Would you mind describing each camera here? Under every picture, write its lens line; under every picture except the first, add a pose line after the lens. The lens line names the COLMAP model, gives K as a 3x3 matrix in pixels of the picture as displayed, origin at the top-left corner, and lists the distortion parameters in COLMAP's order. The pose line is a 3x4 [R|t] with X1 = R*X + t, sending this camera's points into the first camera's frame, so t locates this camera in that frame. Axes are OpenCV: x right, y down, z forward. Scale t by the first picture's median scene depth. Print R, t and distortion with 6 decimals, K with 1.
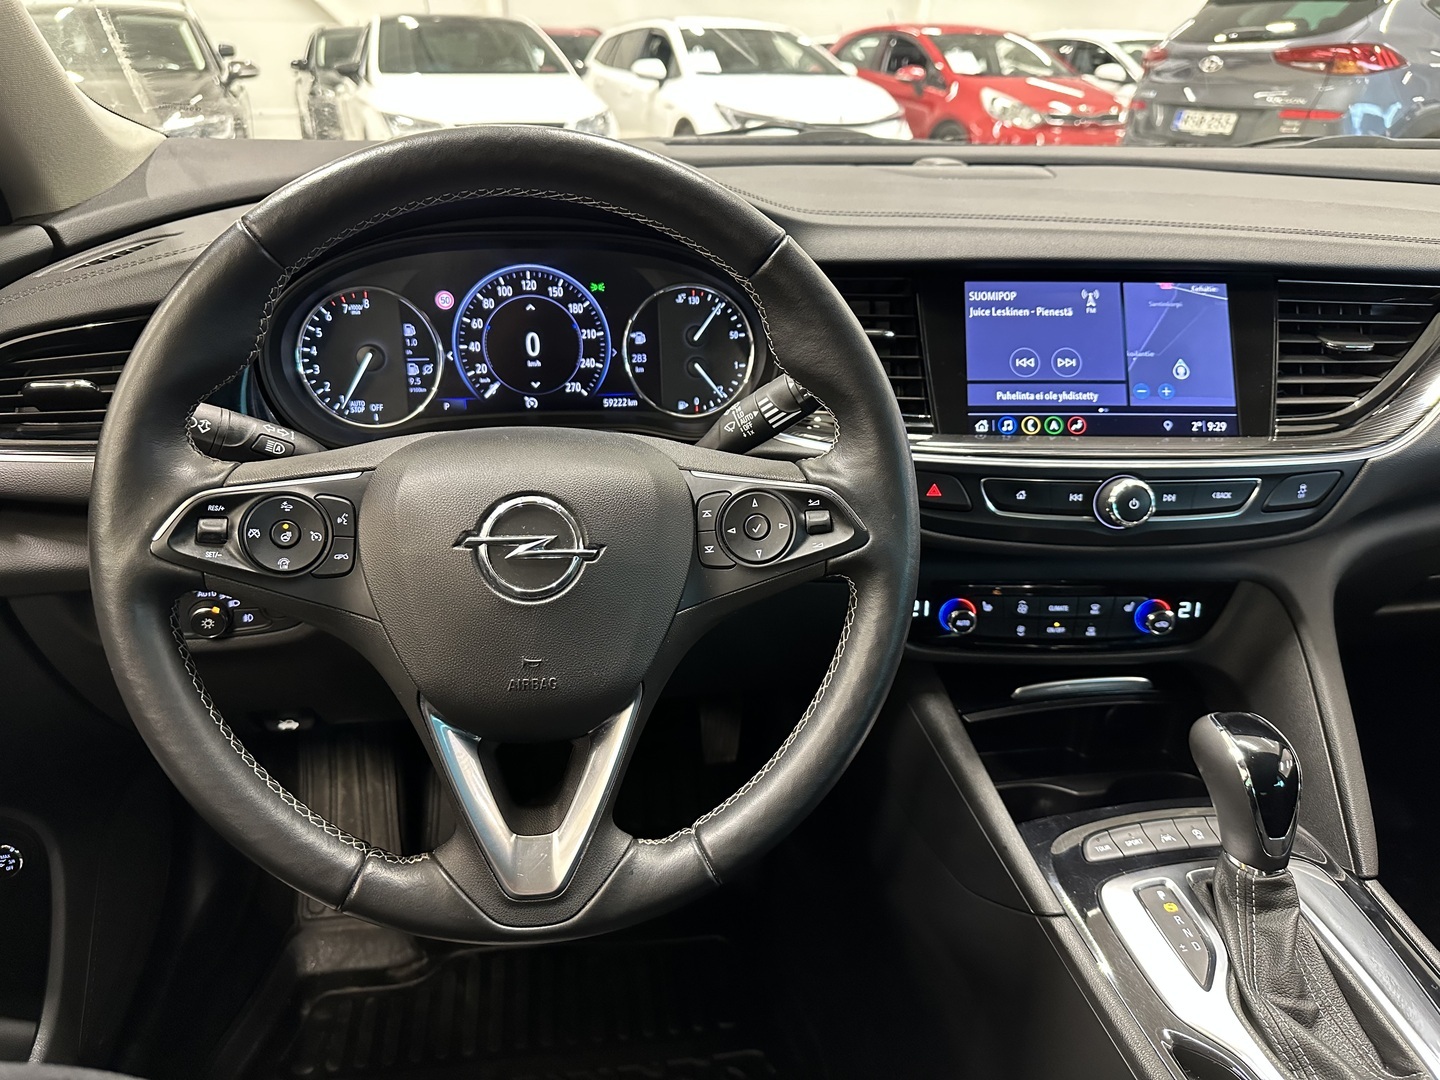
lens RADIAL K [[1030.7, 0, 720.0], [0, 1030.7, 540.0], [0, 0, 1]] dist [0.000924, -0.004209]
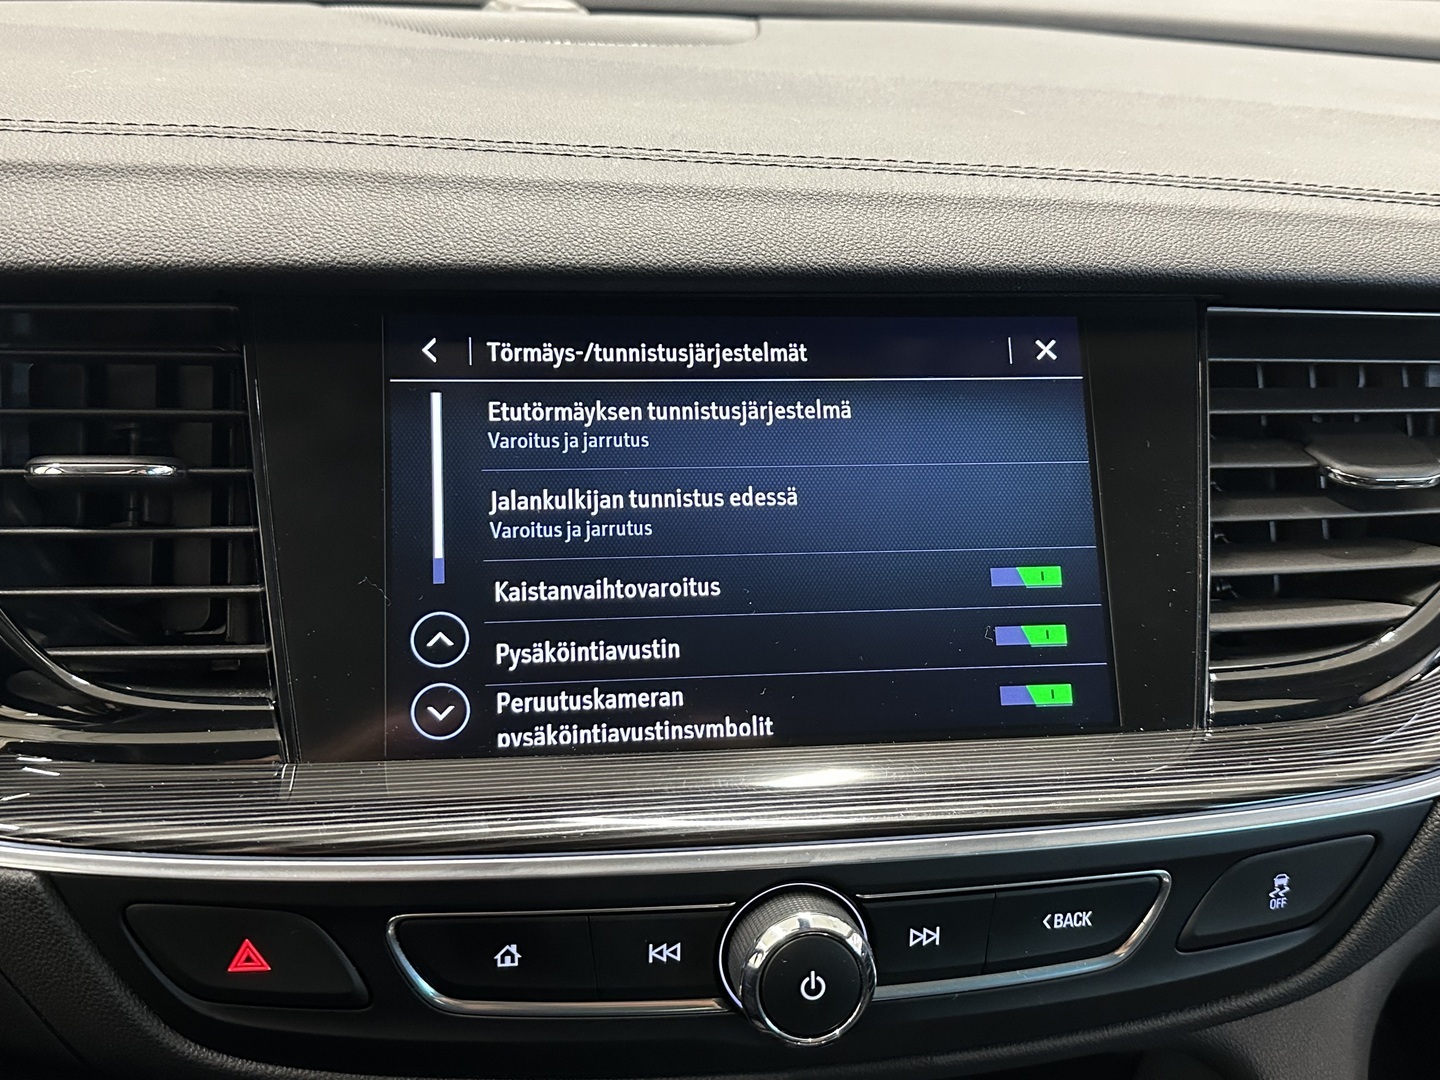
lens RADIAL K [[1461.0, 0, 724.4], [0, 1461.0, 533.1], [0, 0, 1]] dist [0.170487, -0.392737]
pose [[0.991121, -0.023908, 0.130797, 0.290227], [0.026185, 0.999534, -0.015718, -0.167212], [-0.130360, 0.019004, 0.991285, 0.476669]]
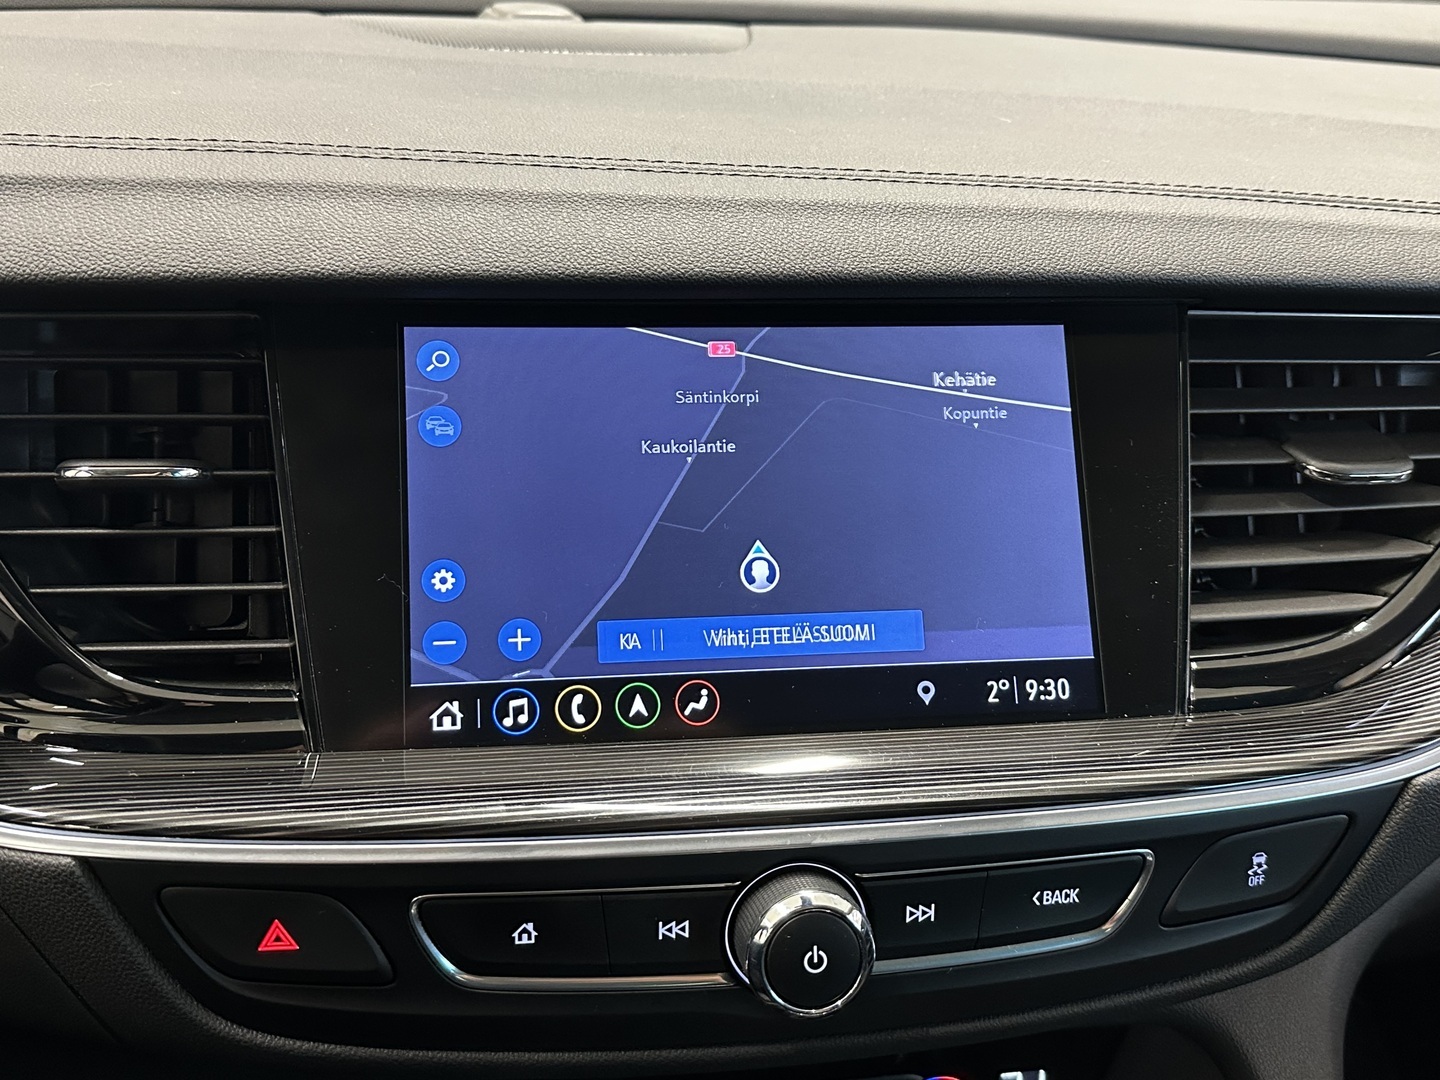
lens RADIAL K [[1460.3, 0, 720.0], [0, 1460.3, 540.0], [0, 0, 1]] dist [0.182209, -0.425030]
pose [[0.989821, -0.029920, 0.139139, 0.279986], [0.031157, 0.999492, -0.006721, -0.168250], [-0.138867, 0.010987, 0.990250, 0.454708]]
